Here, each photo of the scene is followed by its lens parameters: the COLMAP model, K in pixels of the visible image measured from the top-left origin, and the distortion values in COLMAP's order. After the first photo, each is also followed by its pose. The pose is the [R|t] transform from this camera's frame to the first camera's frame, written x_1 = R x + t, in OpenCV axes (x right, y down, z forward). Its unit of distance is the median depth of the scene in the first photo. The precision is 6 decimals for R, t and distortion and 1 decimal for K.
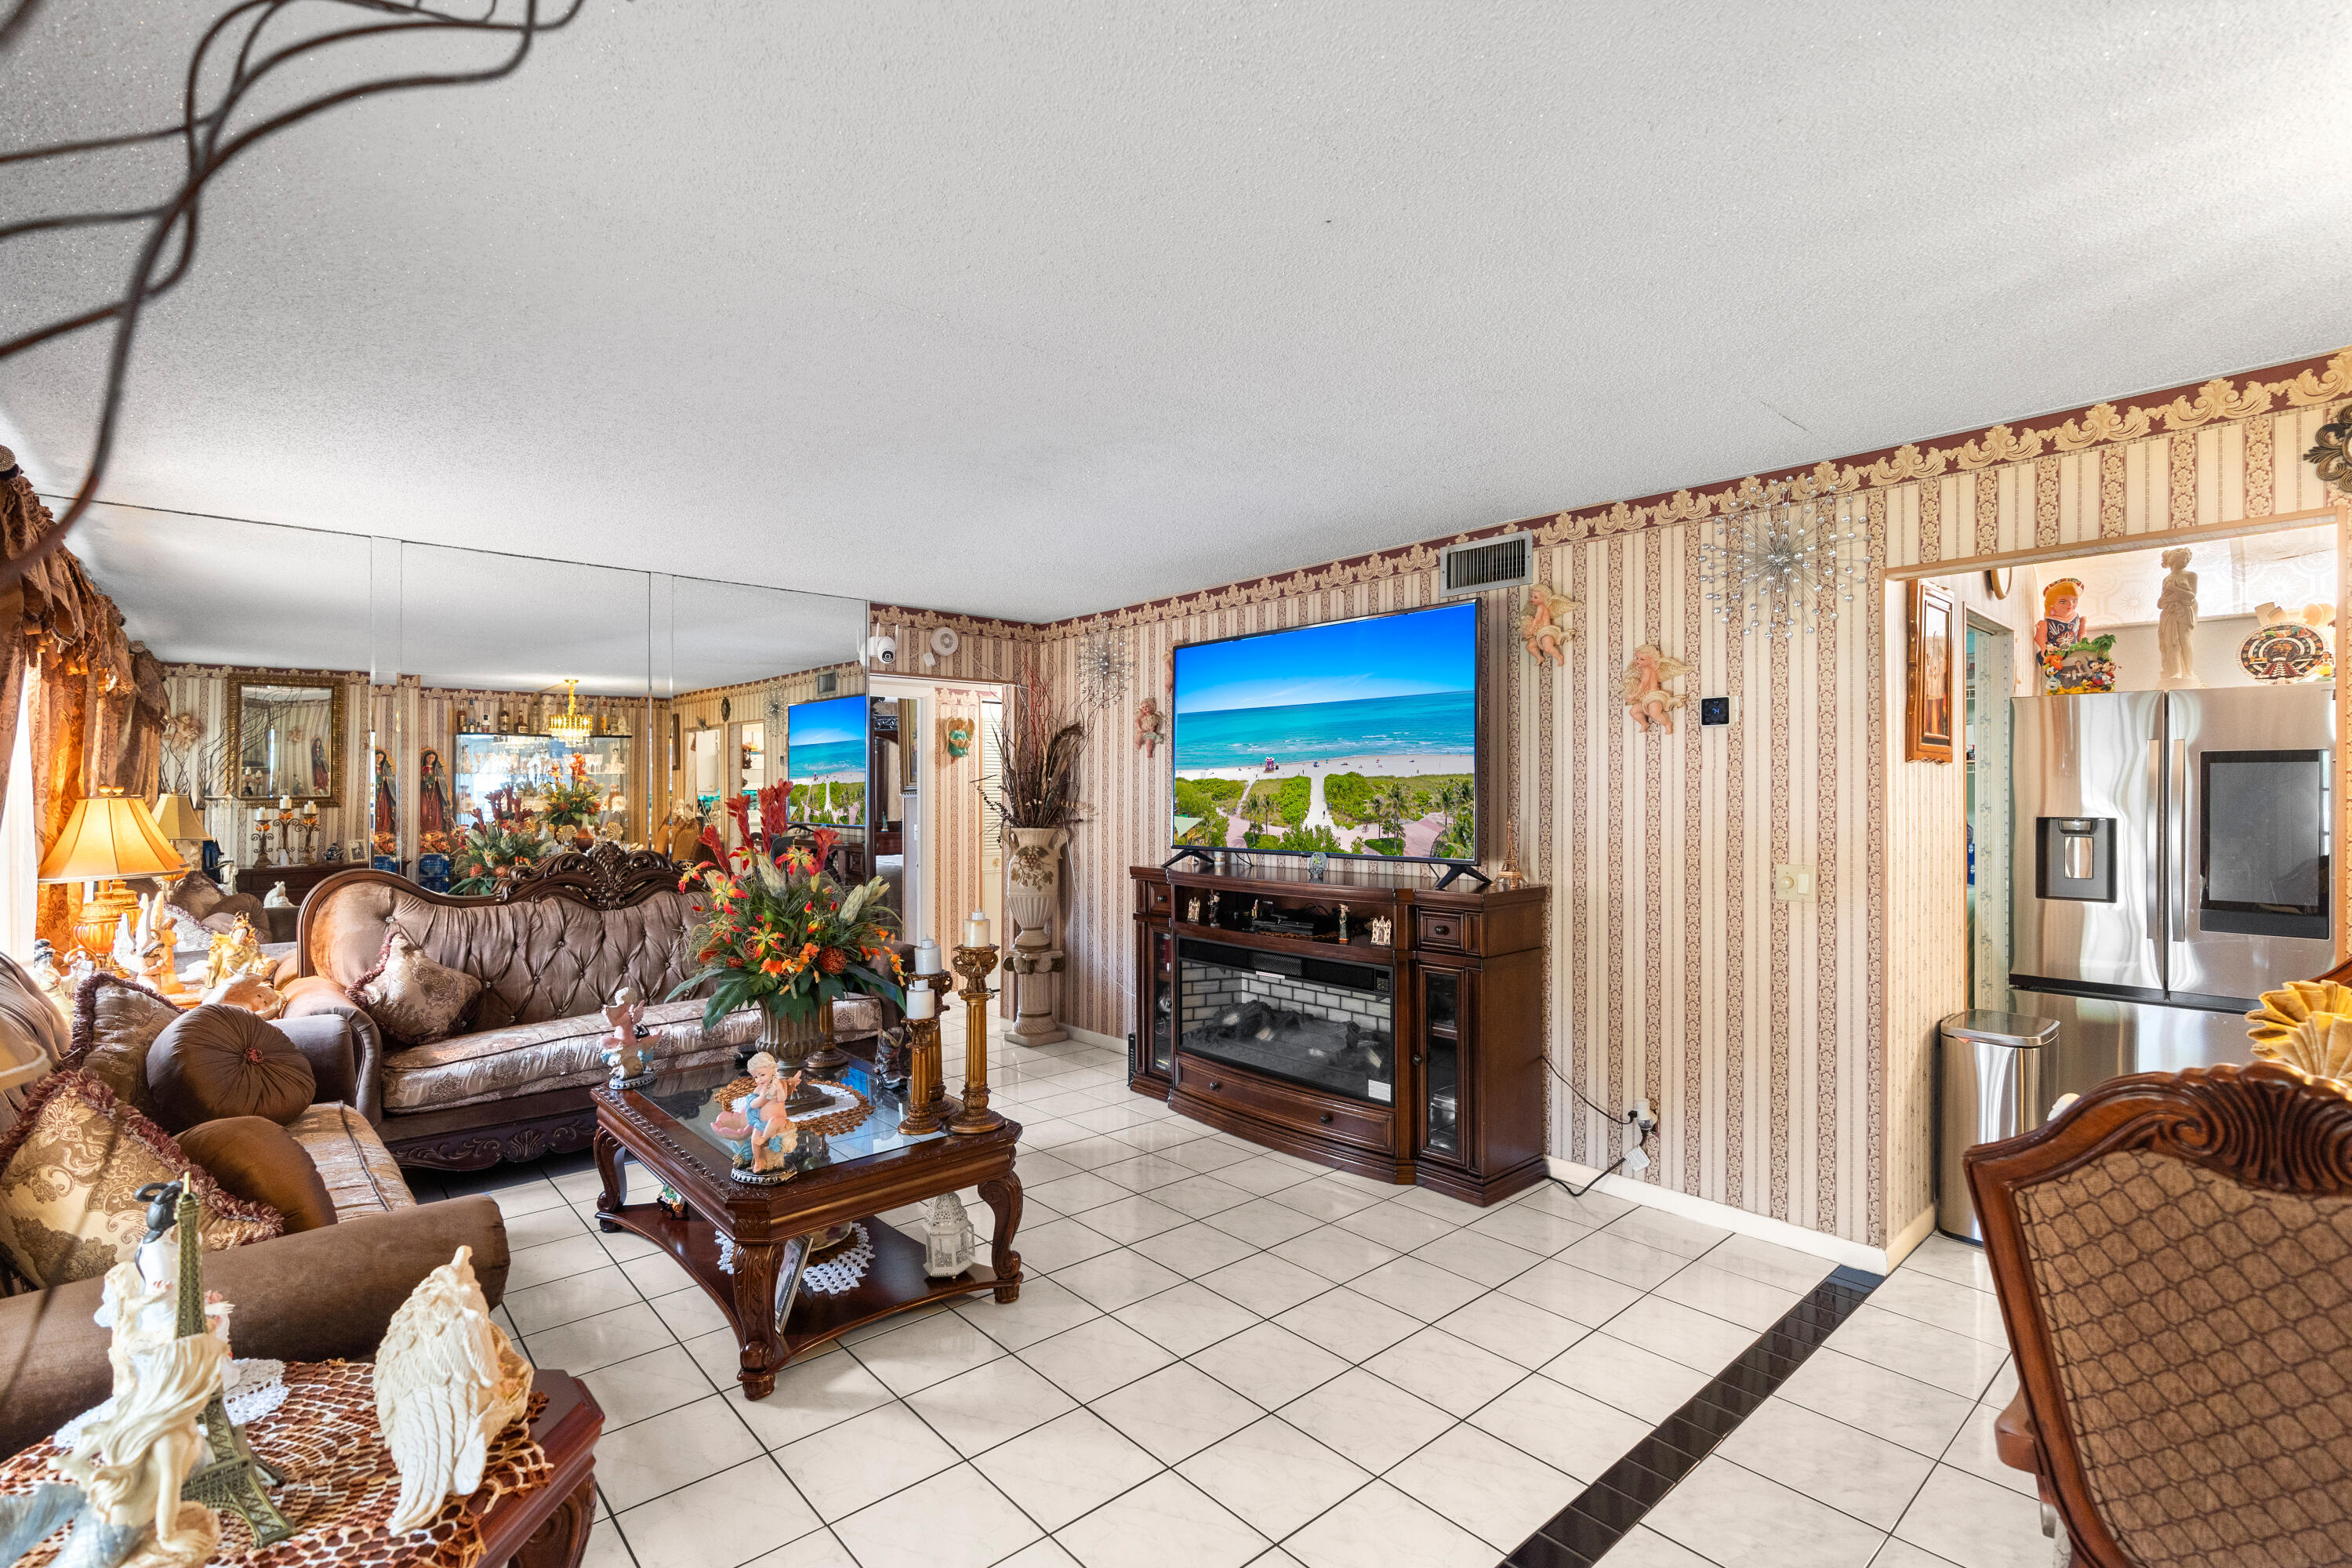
lens RADIAL K [[1086.6, 0, 1168.0], [0, 1086.6, 774.4], [0, 0, 1]] dist [-0.001960, -0.000664]
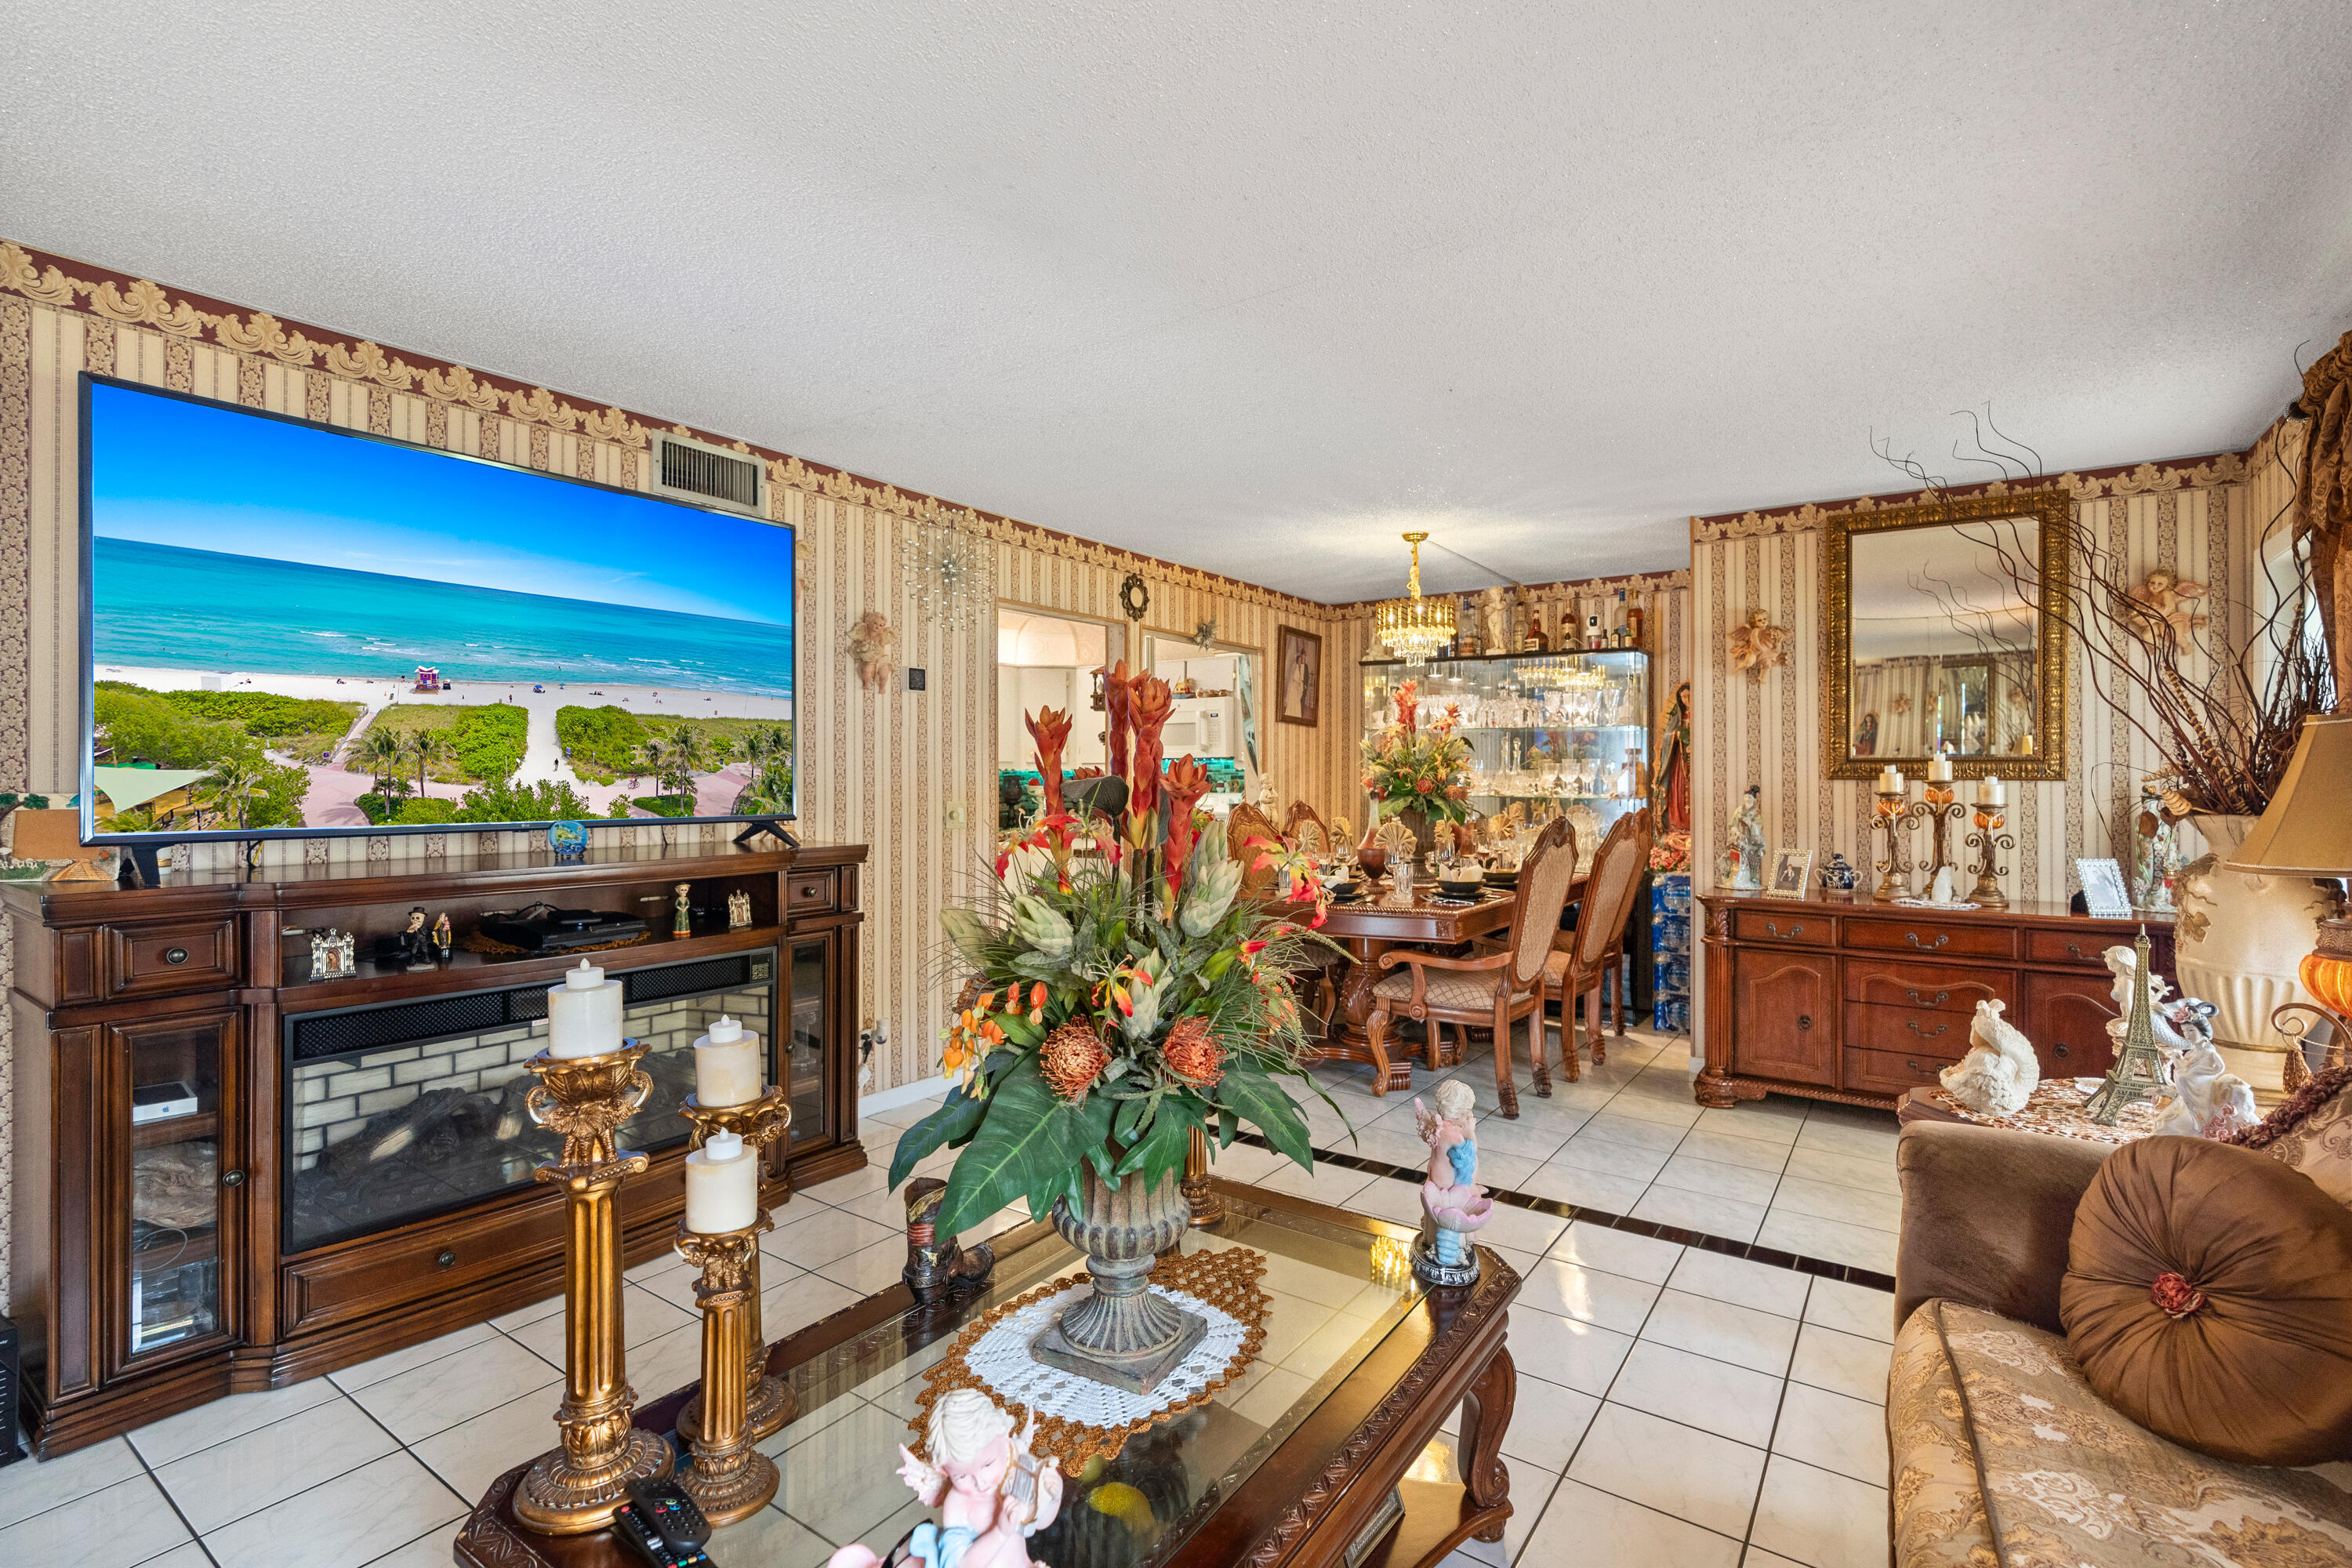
lens RADIAL K [[1086.6, 0, 1168.0], [0, 1086.6, 774.4], [0, 0, 1]] dist [-0.001960, -0.000664]
pose [[-0.211700, -0.019633, 0.977137, -0.613241], [-0.051077, 0.998654, 0.009000, 0.017959], [-0.975999, -0.048004, -0.212418, 0.791121]]
